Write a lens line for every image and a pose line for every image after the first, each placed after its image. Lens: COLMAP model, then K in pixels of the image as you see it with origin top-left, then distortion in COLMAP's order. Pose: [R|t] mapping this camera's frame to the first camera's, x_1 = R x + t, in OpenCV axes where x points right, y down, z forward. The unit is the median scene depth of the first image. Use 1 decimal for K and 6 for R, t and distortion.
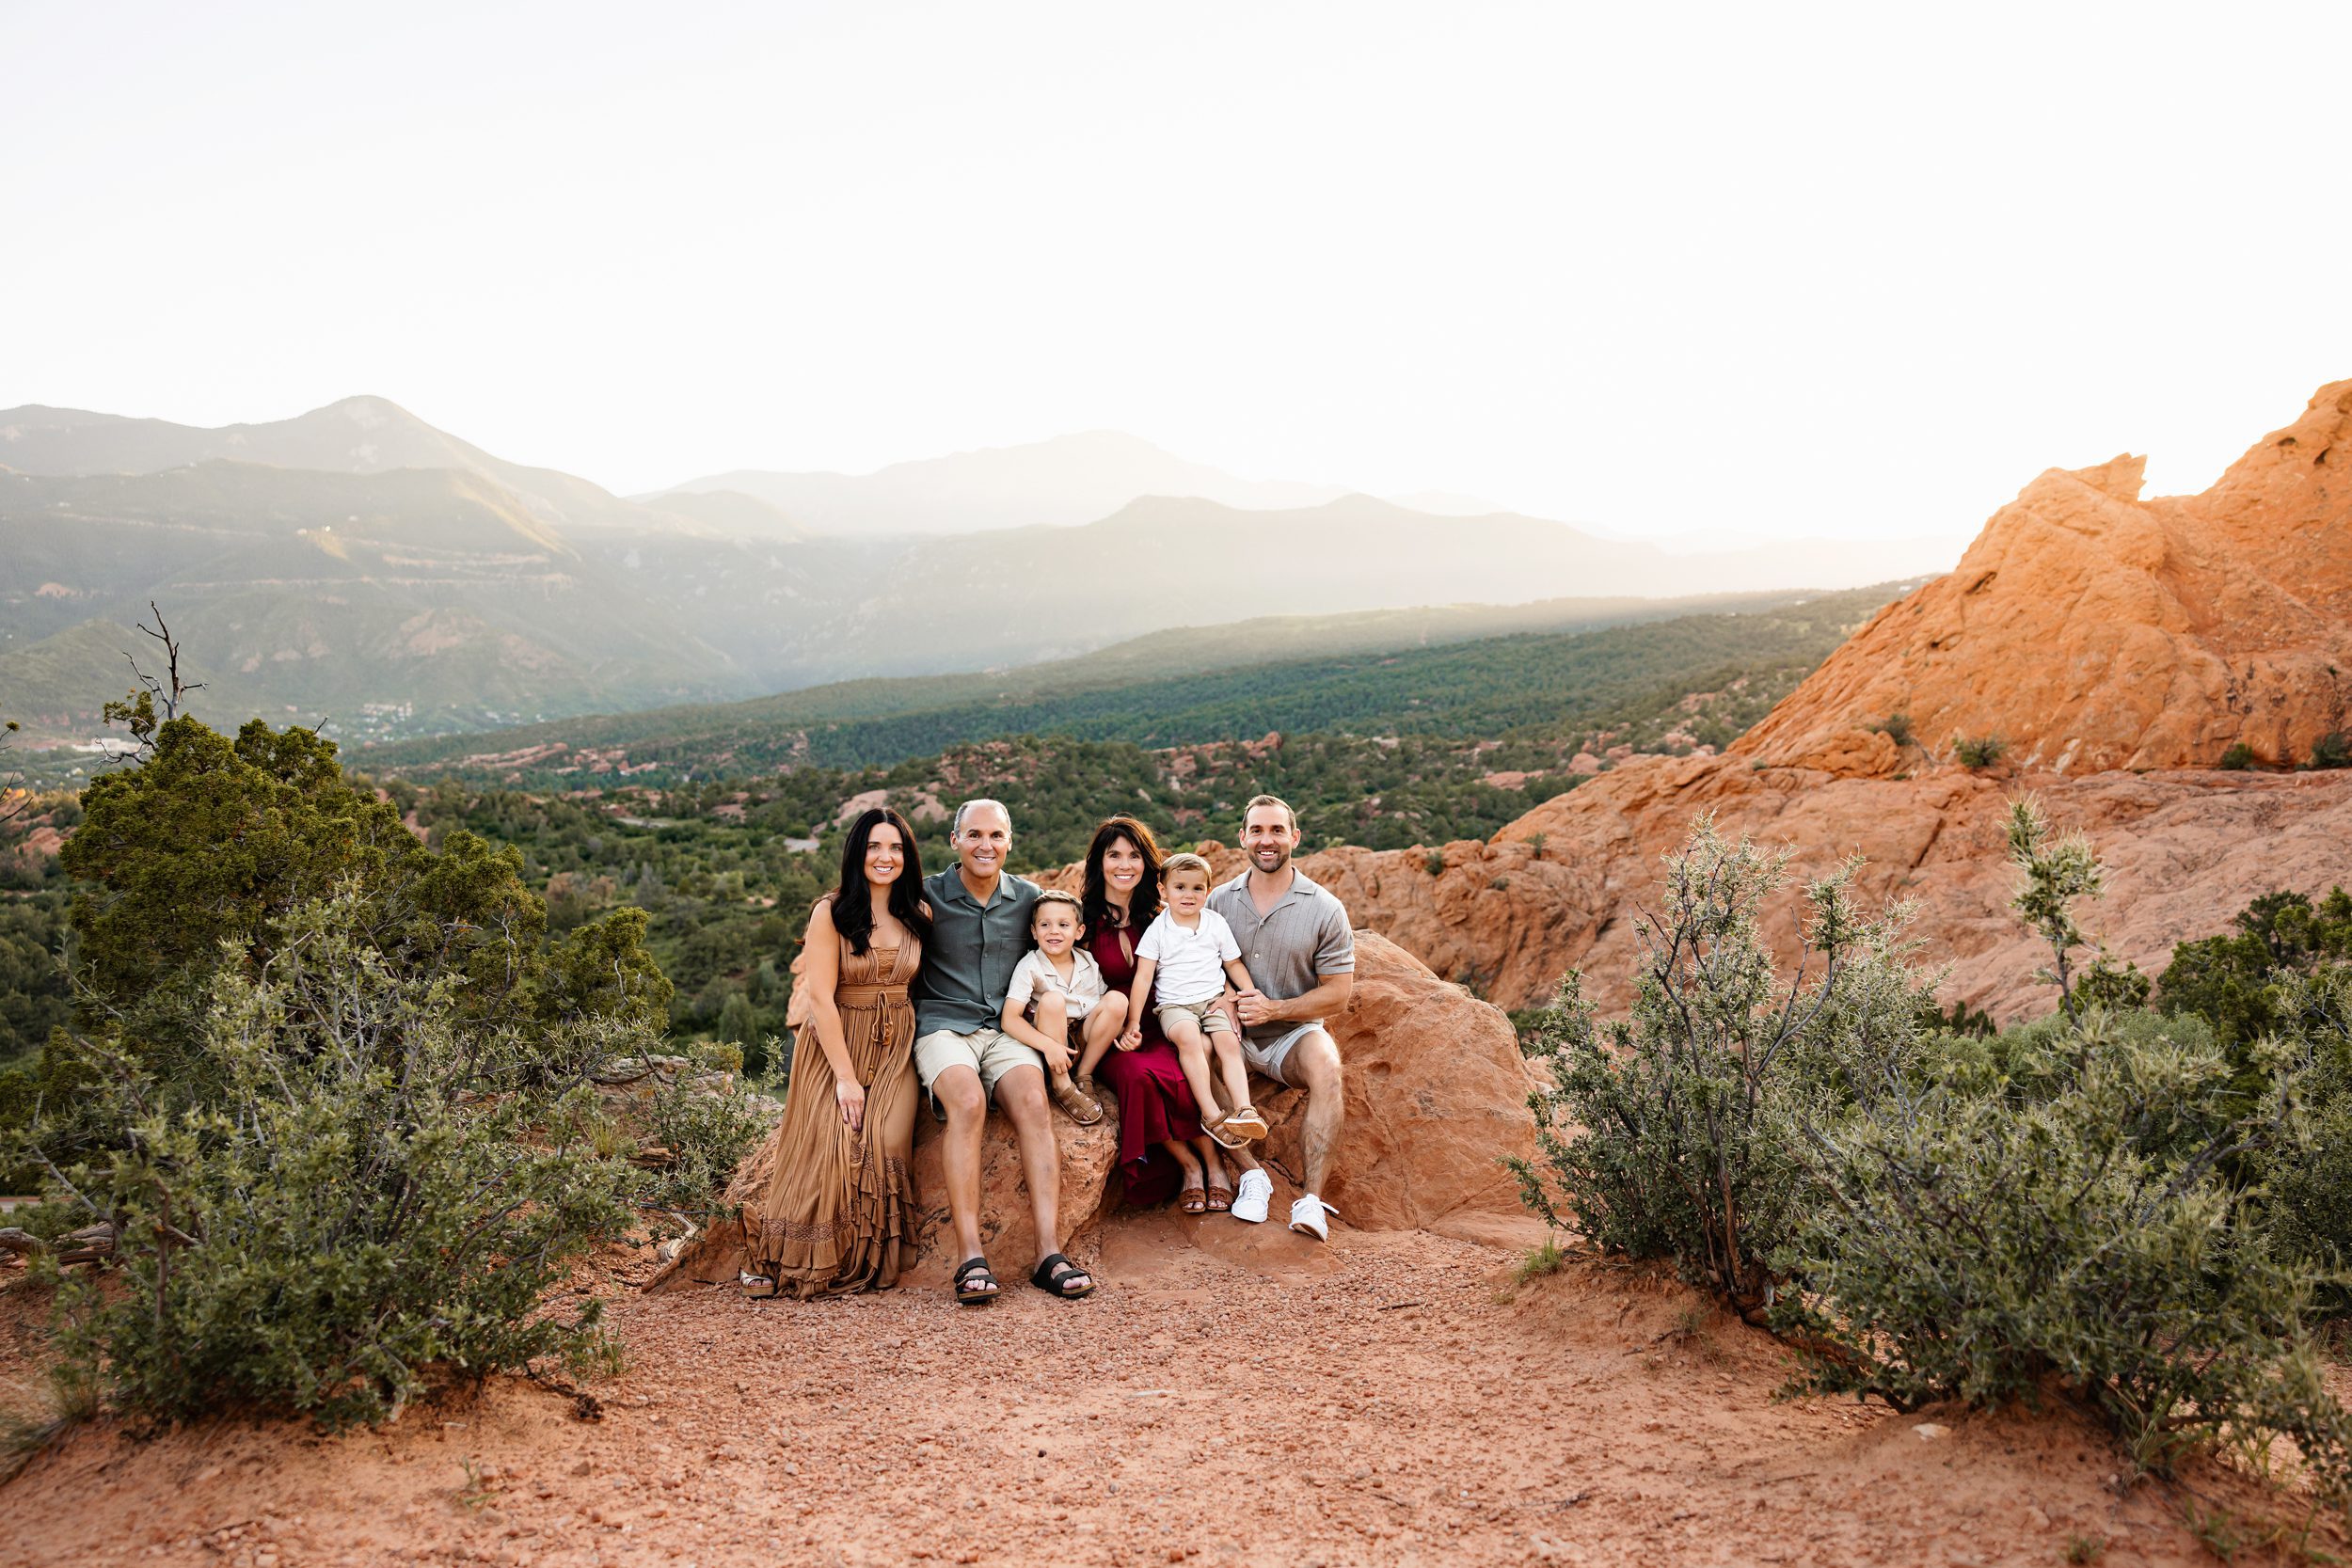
lens RADIAL K [[1923.2, 0, 1144.1], [0, 1923.2, 790.6], [0, 0, 1]] dist [0.002848, 0.012352]
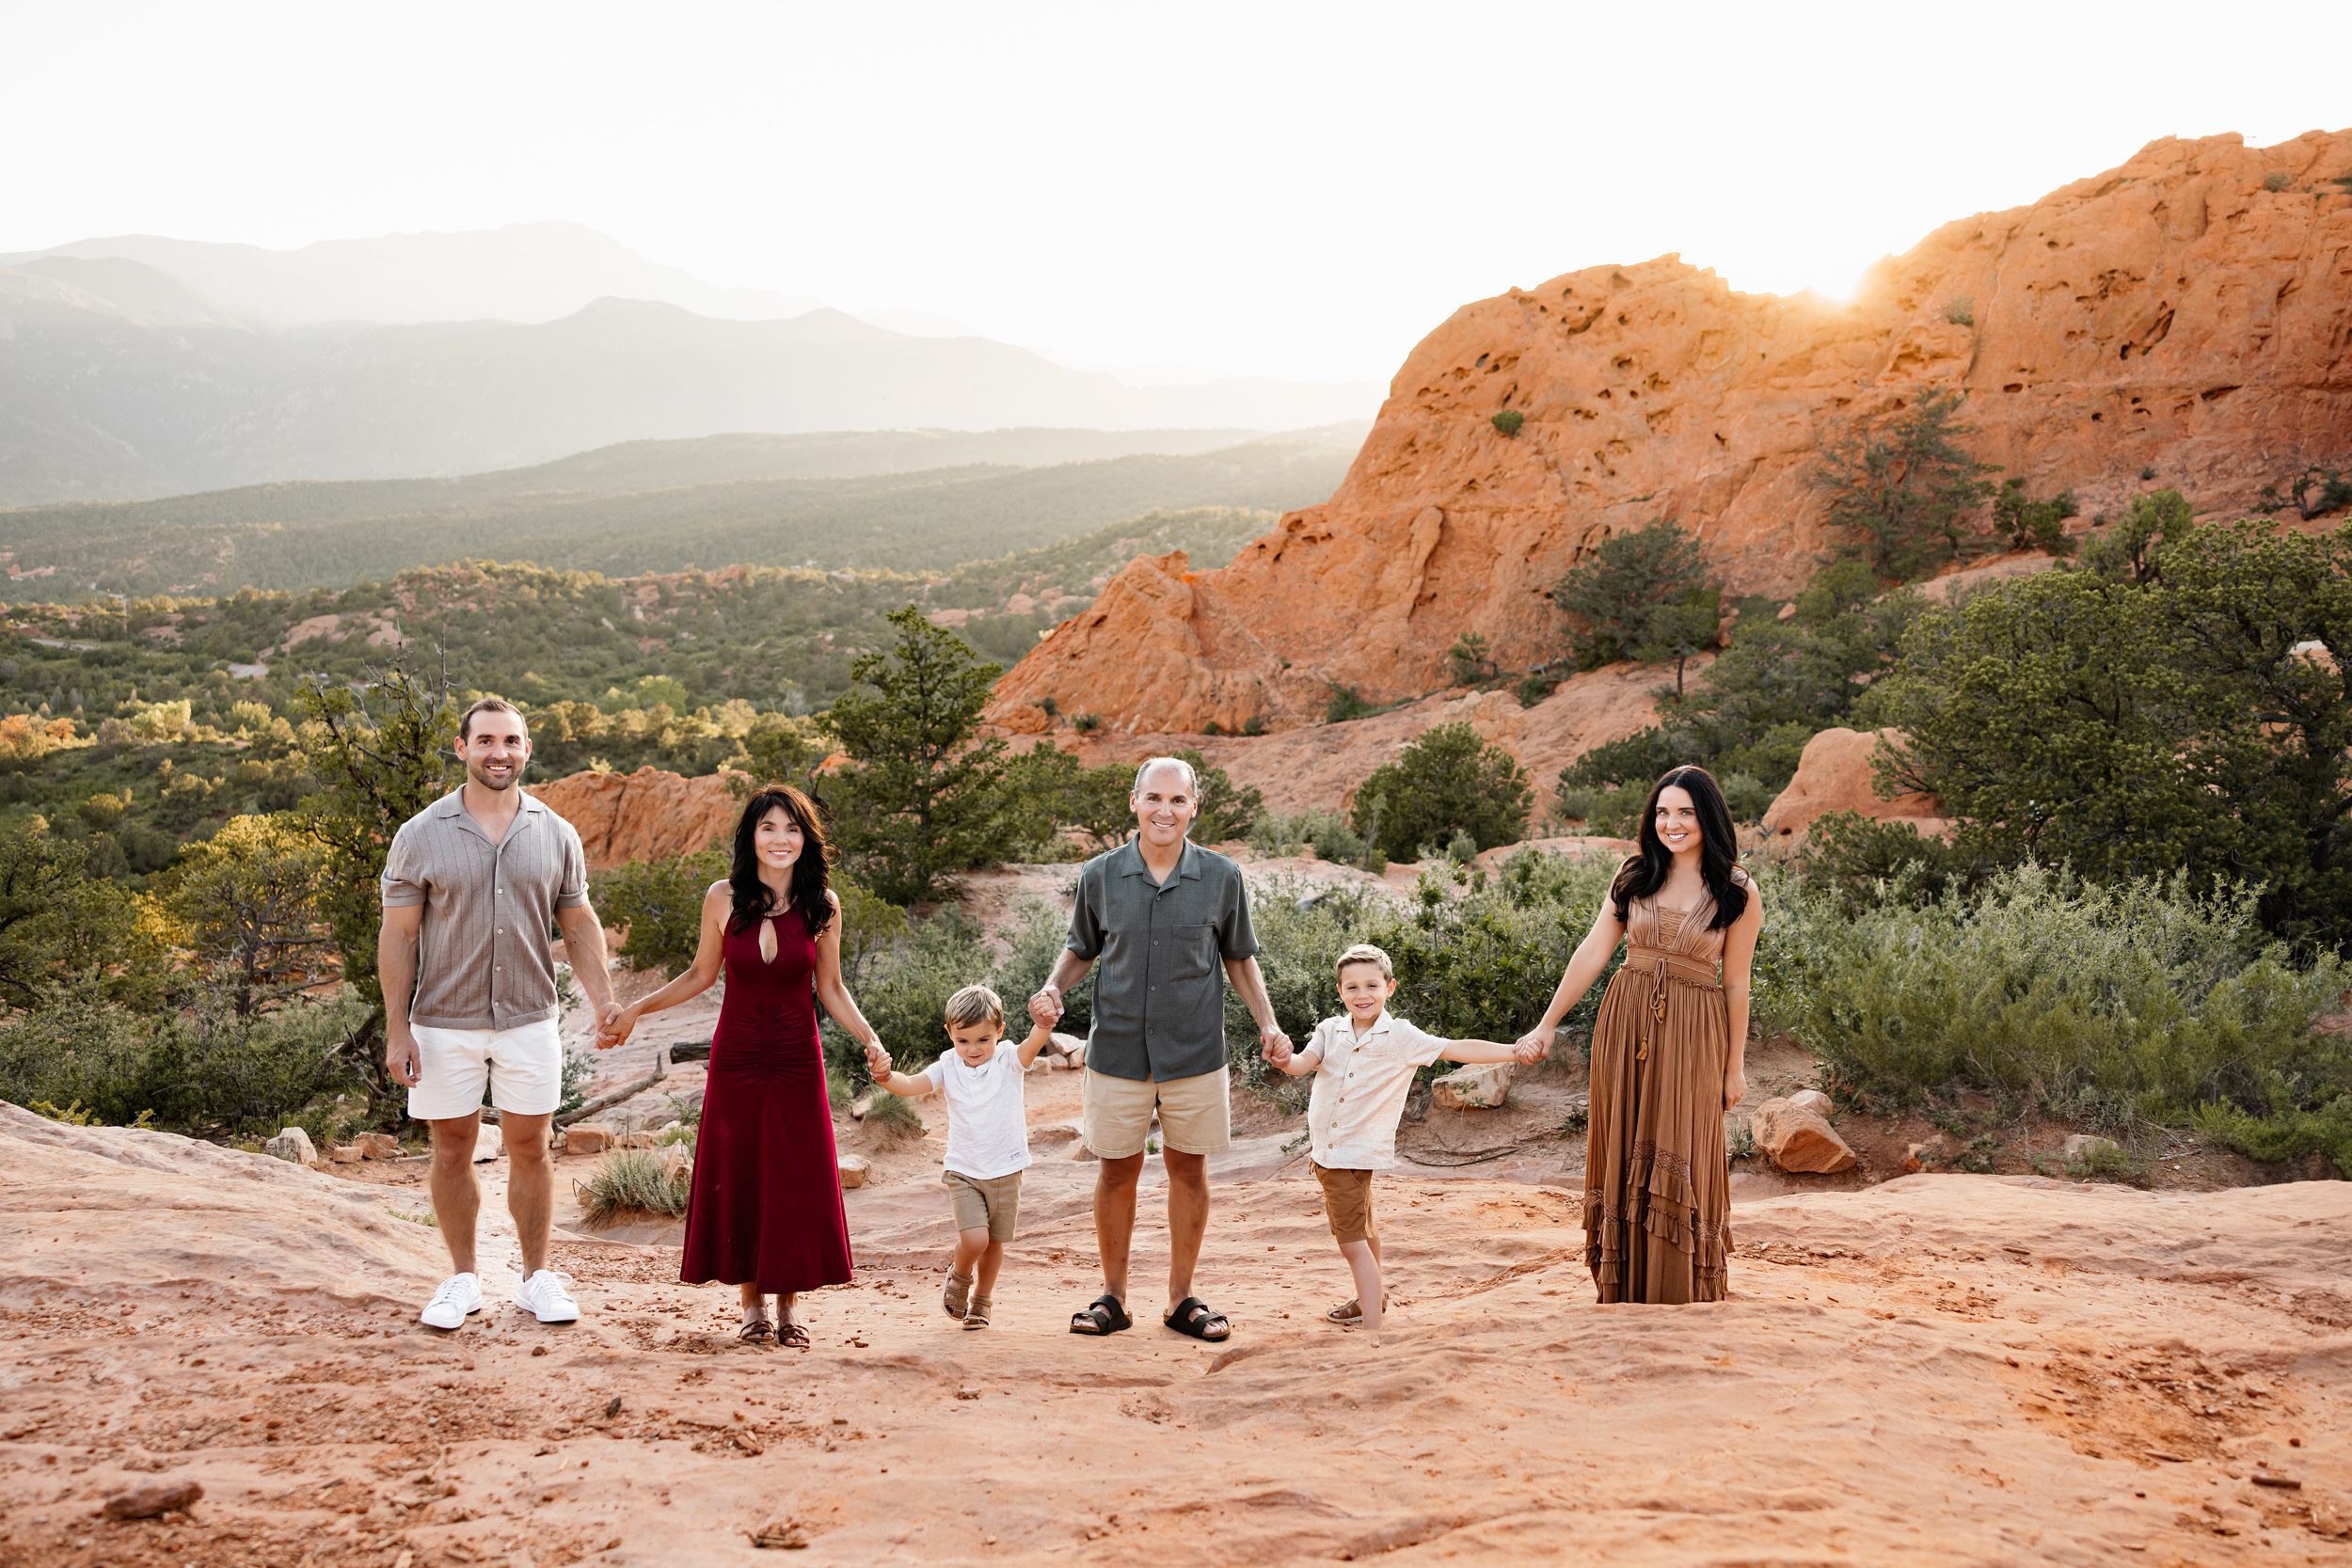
lens RADIAL K [[1863.2, 0, 1179.8], [0, 1863.2, 753.2], [0, 0, 1]] dist [0.009398, -0.000721]
pose [[0.956288, -0.004754, 0.292389, 0.033268], [-0.018396, 0.996909, 0.076375, -0.836726], [-0.291848, -0.078416, 0.953245, -4.640546]]
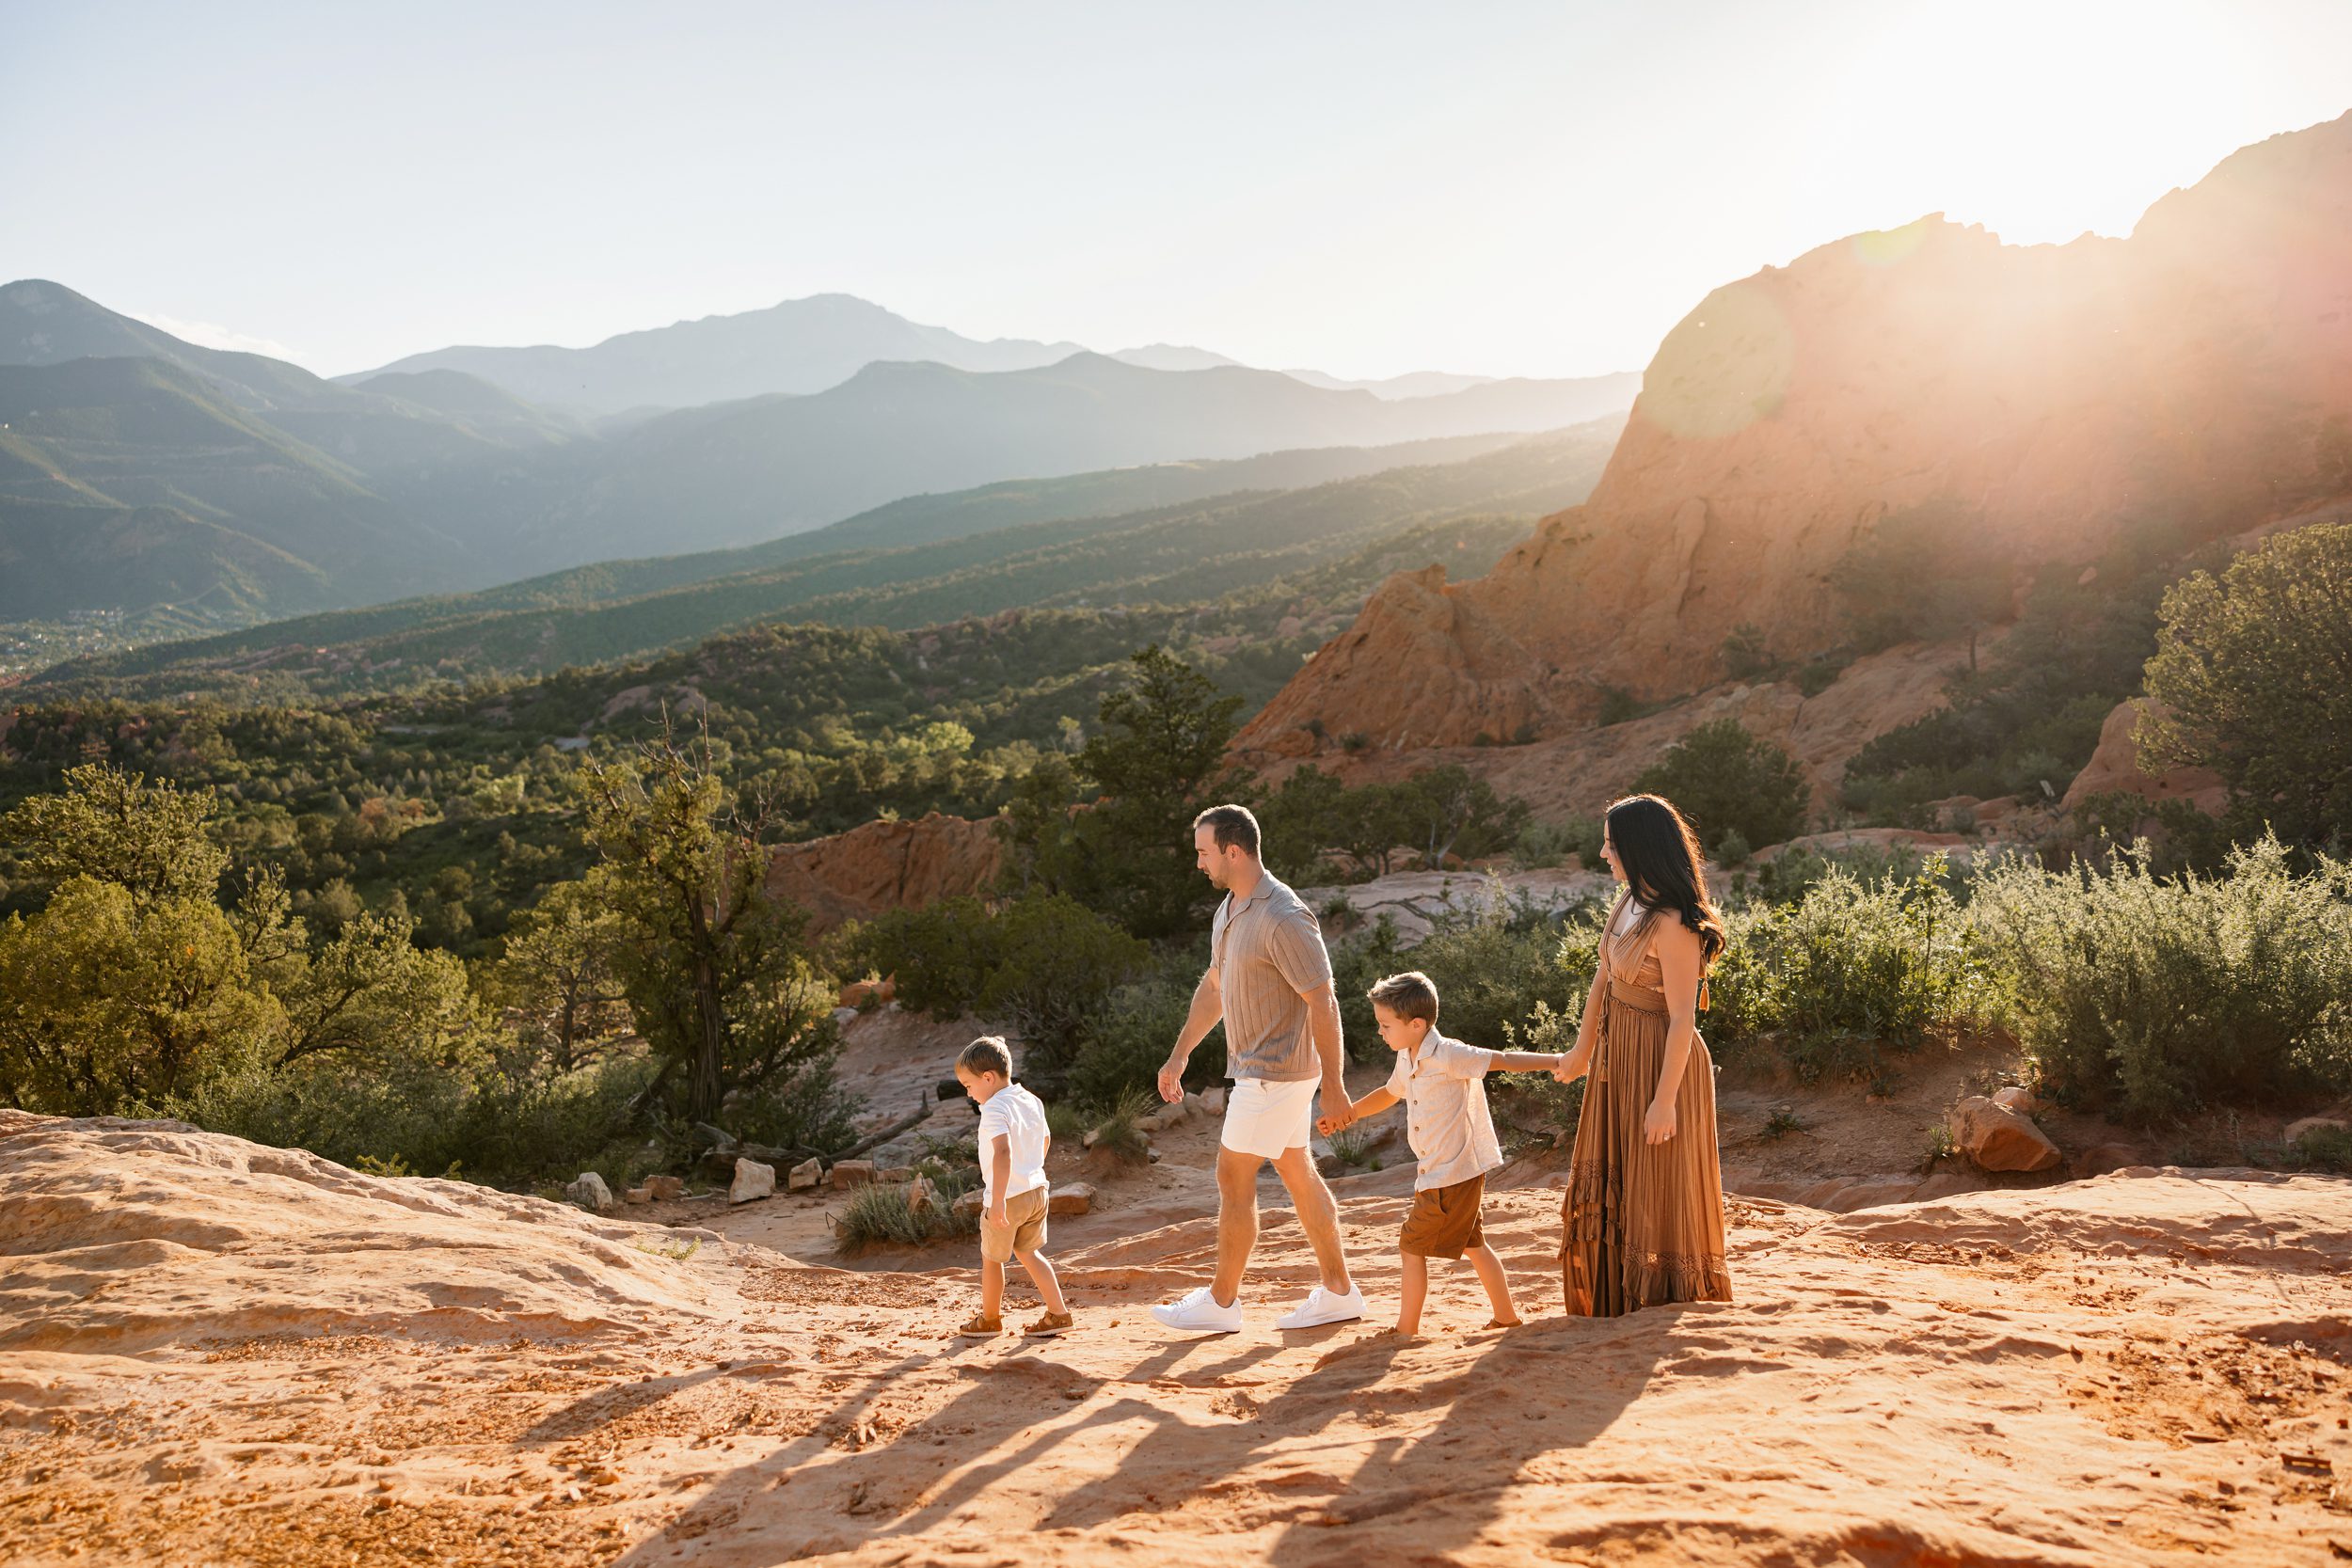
lens RADIAL K [[1863.2, 0, 1179.8], [0, 1863.2, 753.2], [0, 0, 1]] dist [0.009398, -0.000721]
pose [[0.986983, -0.064824, 0.147183, 0.083978], [0.056104, 0.996458, 0.062647, -0.849811], [-0.150723, -0.053574, 0.987123, -4.702722]]
